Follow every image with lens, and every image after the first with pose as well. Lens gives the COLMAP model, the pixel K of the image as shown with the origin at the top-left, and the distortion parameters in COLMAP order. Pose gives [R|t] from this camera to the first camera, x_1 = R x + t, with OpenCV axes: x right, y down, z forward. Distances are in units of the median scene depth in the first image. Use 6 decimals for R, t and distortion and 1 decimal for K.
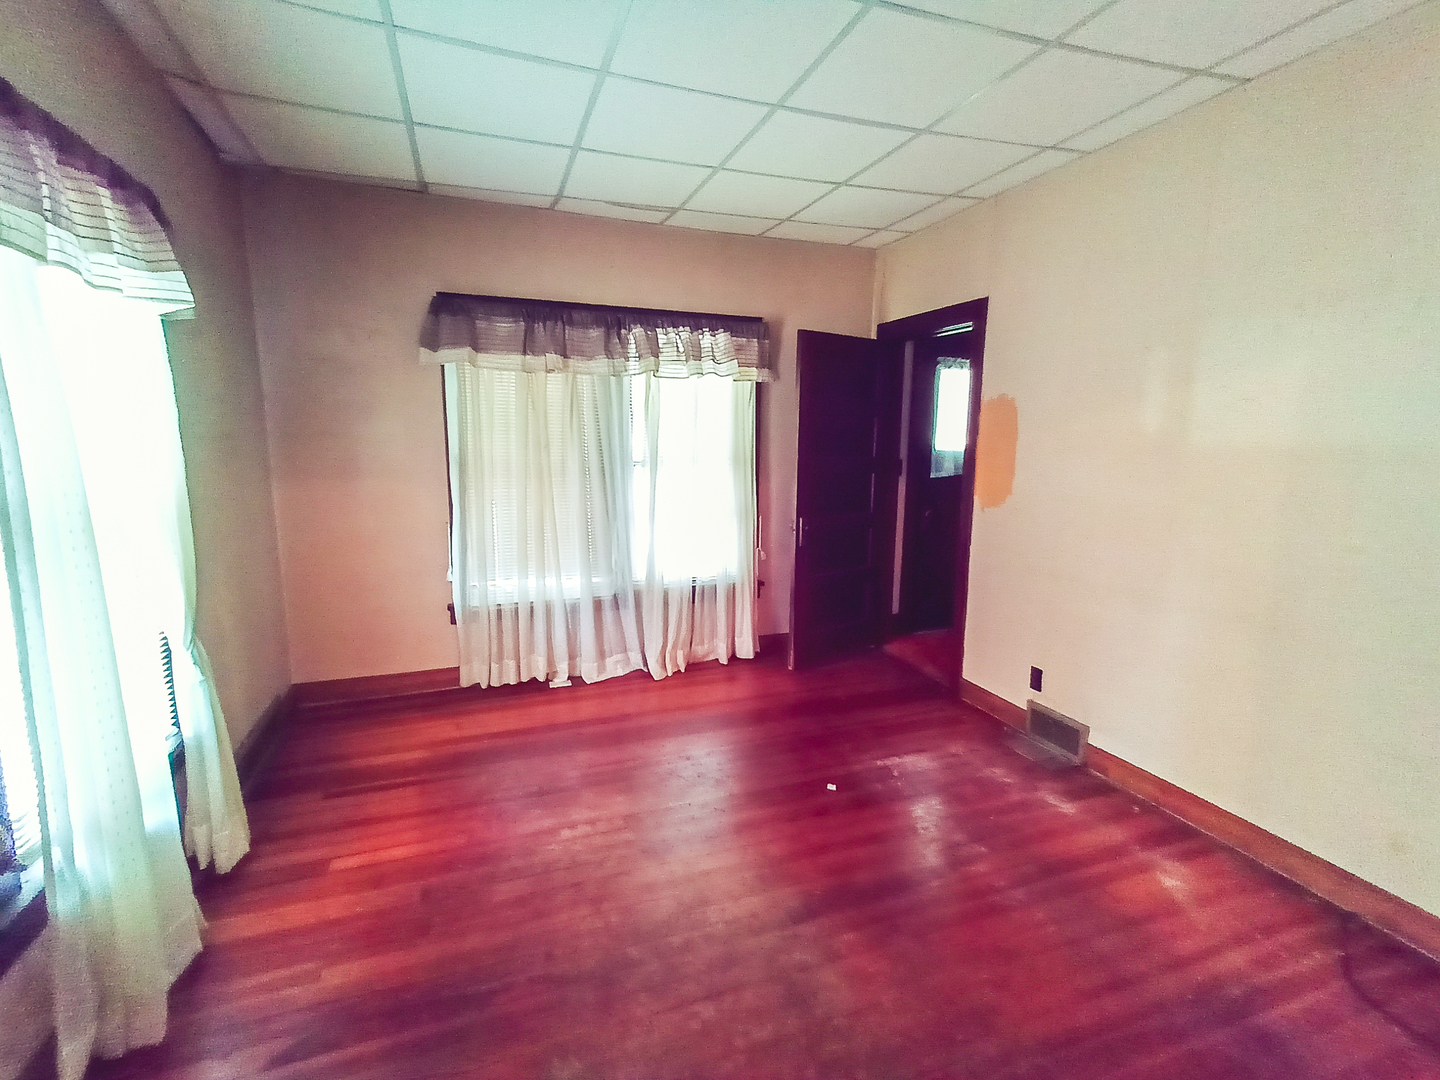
lens RADIAL K [[666.7, 0, 717.2], [0, 666.7, 550.5], [0, 0, 1]] dist [0.018063, -0.003901]
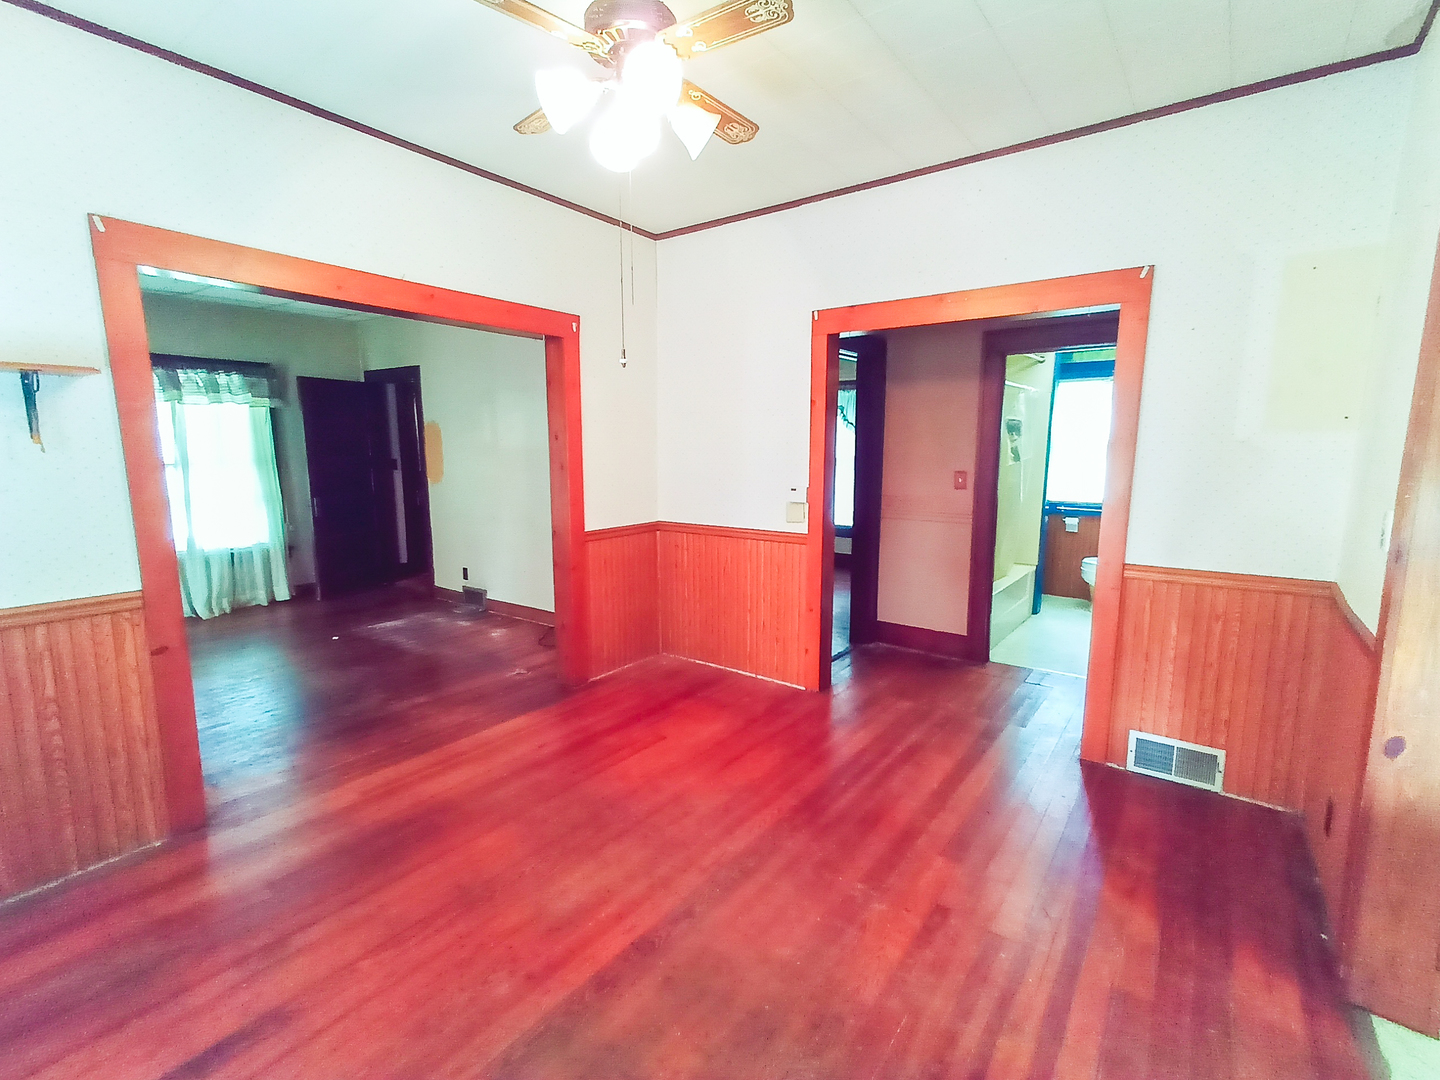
lens RADIAL K [[666.7, 0, 725.6], [0, 666.7, 544.2], [0, 0, 1]] dist [0.018063, -0.003901]
pose [[0.829795, -0.092665, 0.550322, 0.051645], [0.105832, 0.994353, 0.007857, 0.140629], [-0.547942, 0.051722, 0.834916, -0.773543]]
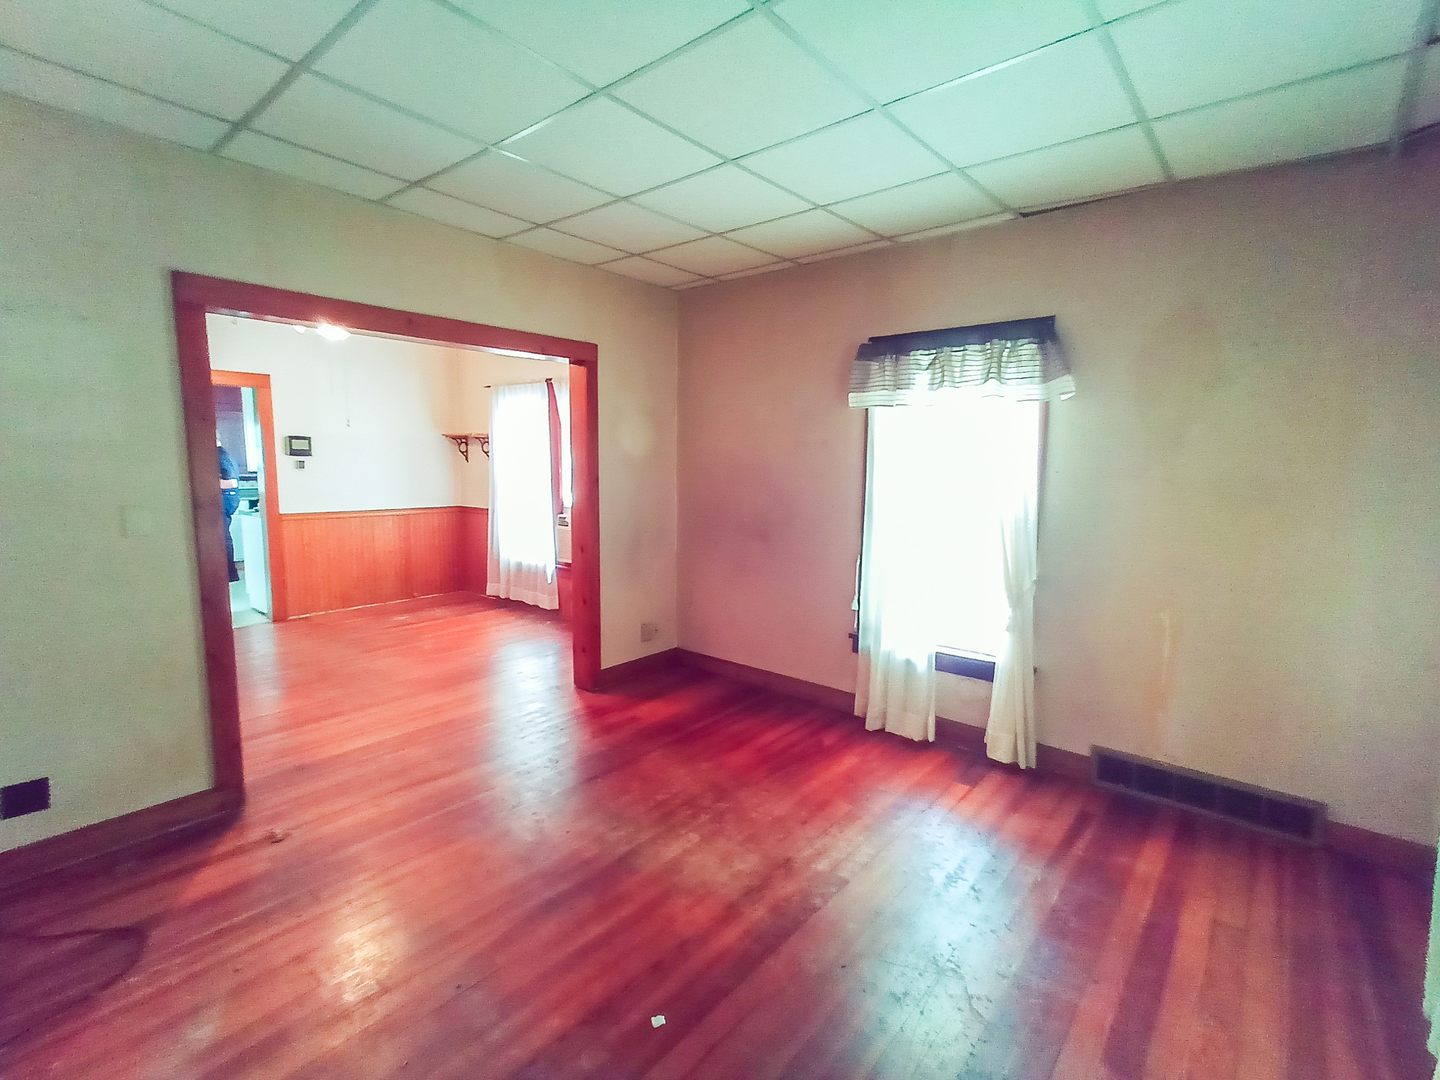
lens RADIAL K [[666.7, 0, 723.2], [0, 666.7, 533.9], [0, 0, 1]] dist [0.018063, -0.003901]
pose [[-0.864437, 0.038763, -0.501245, 0.296830], [-0.106148, 0.960474, 0.257338, -0.185358], [0.491408, 0.275658, -0.826154, 1.008402]]
